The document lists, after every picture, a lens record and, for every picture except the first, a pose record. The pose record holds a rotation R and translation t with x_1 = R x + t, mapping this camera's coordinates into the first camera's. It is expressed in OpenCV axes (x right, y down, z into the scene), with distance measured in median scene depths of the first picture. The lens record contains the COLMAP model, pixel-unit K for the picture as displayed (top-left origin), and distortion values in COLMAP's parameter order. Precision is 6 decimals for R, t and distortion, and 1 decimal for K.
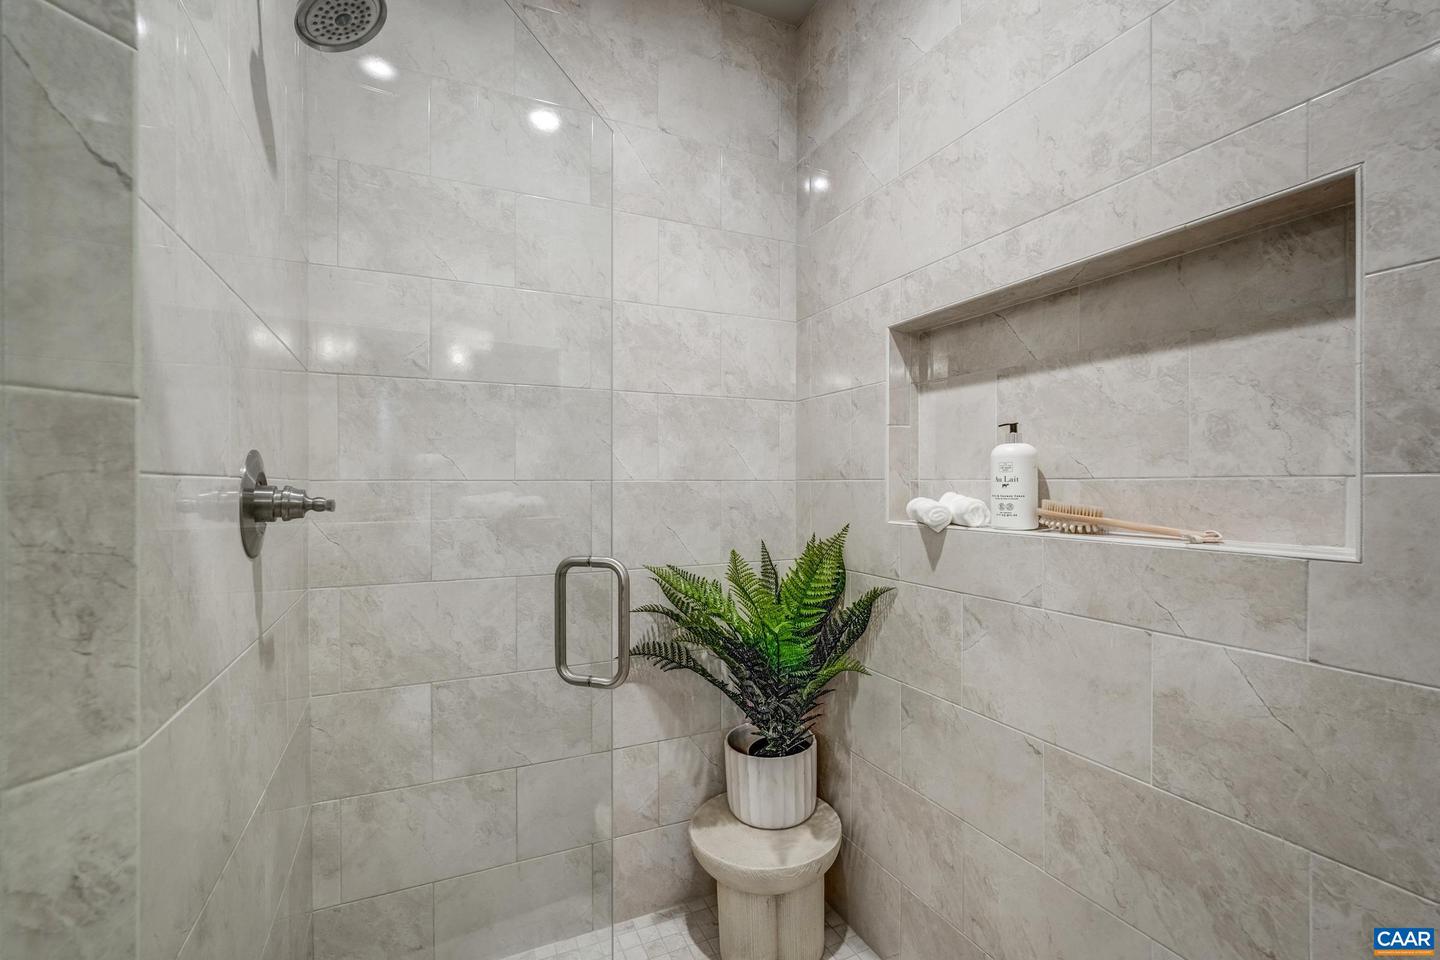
lens RADIAL K [[638.5, 0, 710.3], [0, 638.5, 481.6], [0, 0, 1]] dist [-0.012594, 0.006453]
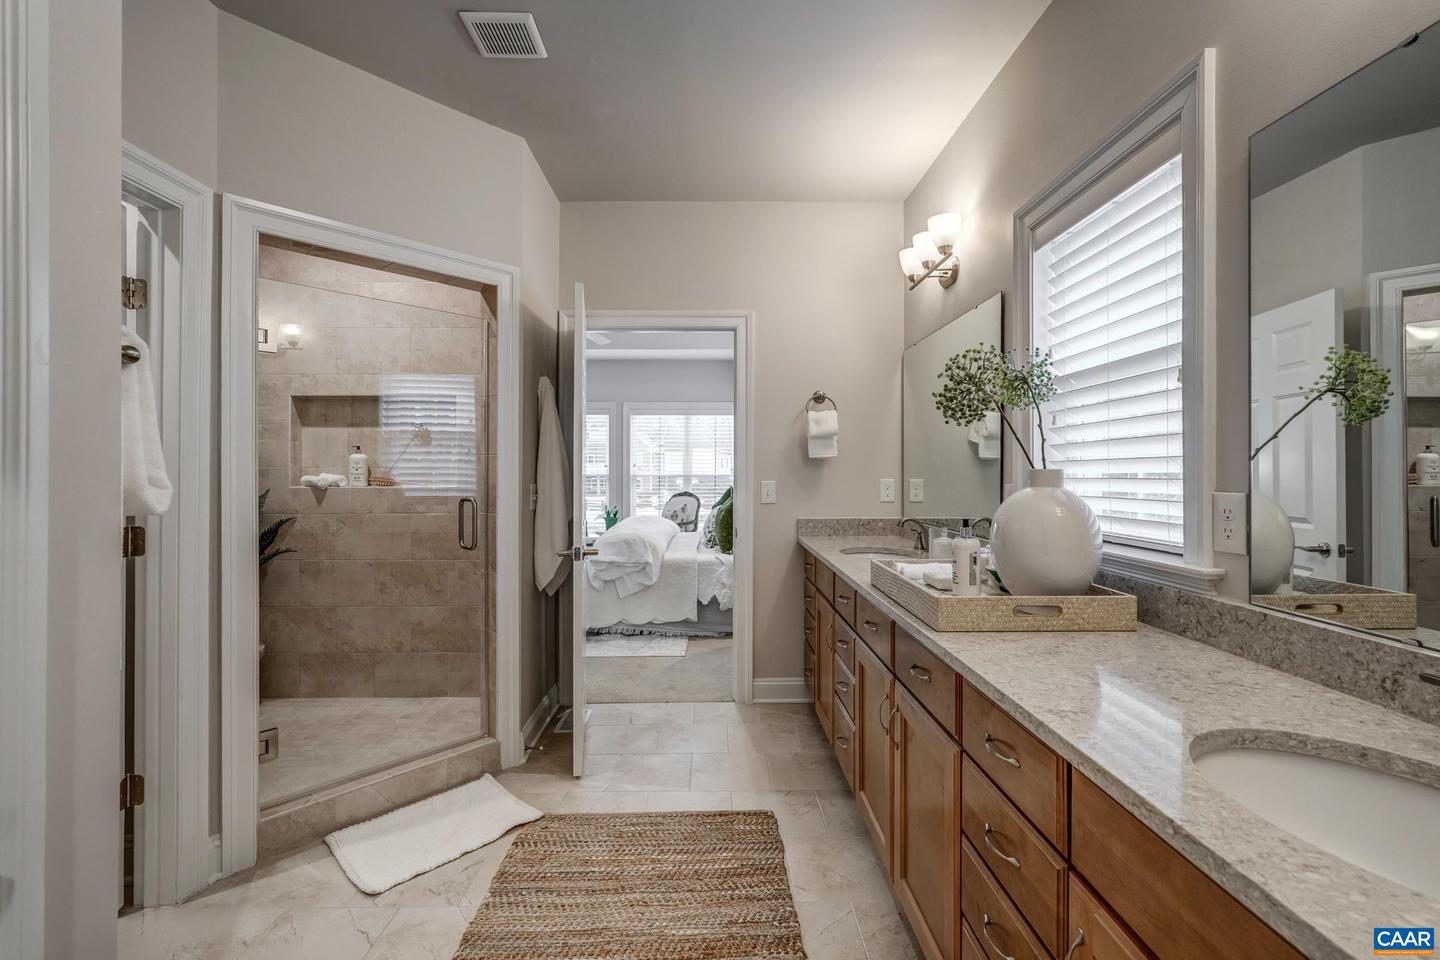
lens RADIAL K [[638.5, 0, 715.6], [0, 638.5, 472.6], [0, 0, 1]] dist [-0.012594, 0.006453]
pose [[0.395607, -0.001716, 0.918418, -1.229401], [-0.000110, 0.999998, 0.001916, 0.011576], [-0.918420, -0.000860, 0.395606, -1.266412]]
